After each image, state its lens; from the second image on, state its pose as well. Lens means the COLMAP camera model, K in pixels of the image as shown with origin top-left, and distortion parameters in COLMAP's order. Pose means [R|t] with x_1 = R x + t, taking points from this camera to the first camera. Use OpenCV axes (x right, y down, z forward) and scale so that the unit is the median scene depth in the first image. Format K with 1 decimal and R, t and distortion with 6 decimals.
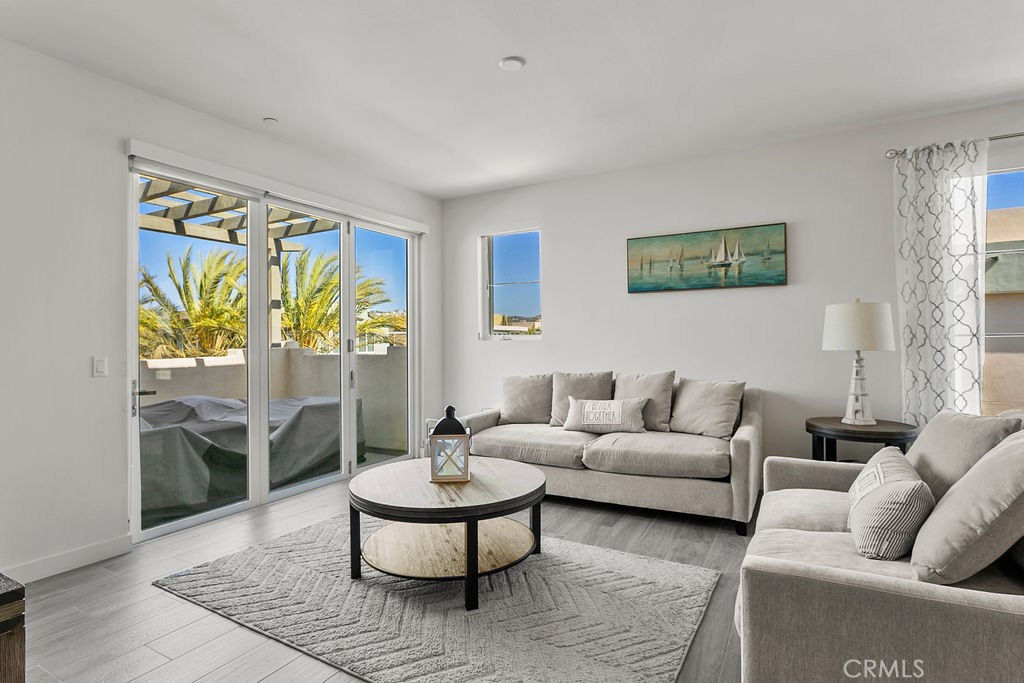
lens RADIAL K [[538.0, 0, 506.5], [0, 538.0, 337.2], [0, 0, 1]] dist [-0.007588, -0.000690]
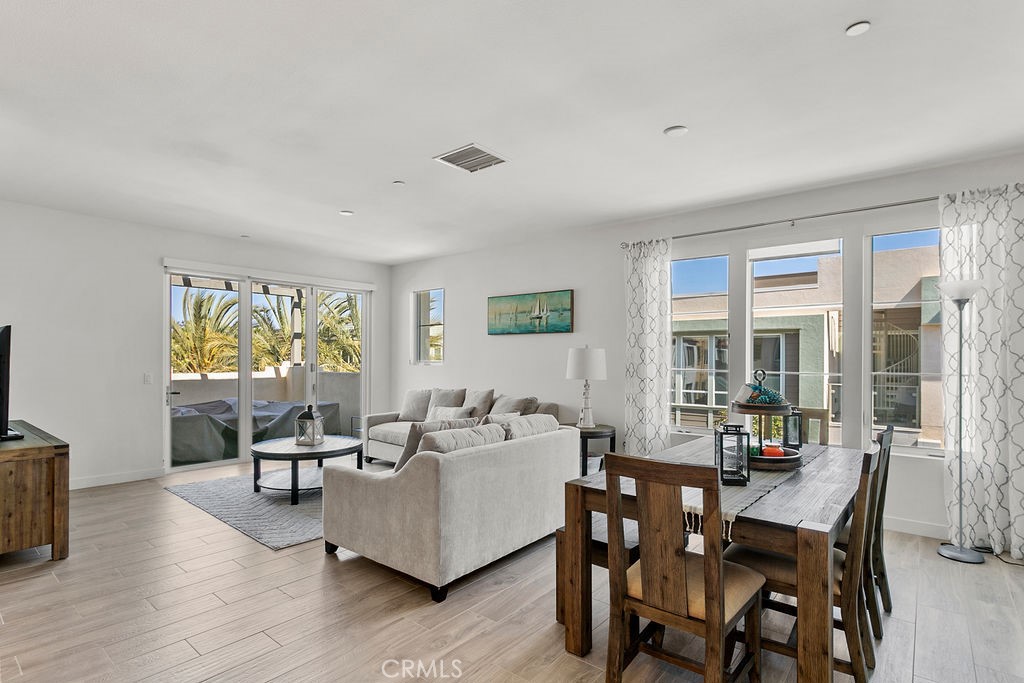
lens RADIAL K [[514.4, 0, 486.3], [0, 514.4, 362.4], [0, 0, 1]] dist [-0.003727, 0.001928]
pose [[0.981166, 0.017131, -0.192406, 0.546664], [-0.014266, 0.999766, 0.016263, -0.034587], [0.192640, -0.013212, 0.981181, -0.399378]]
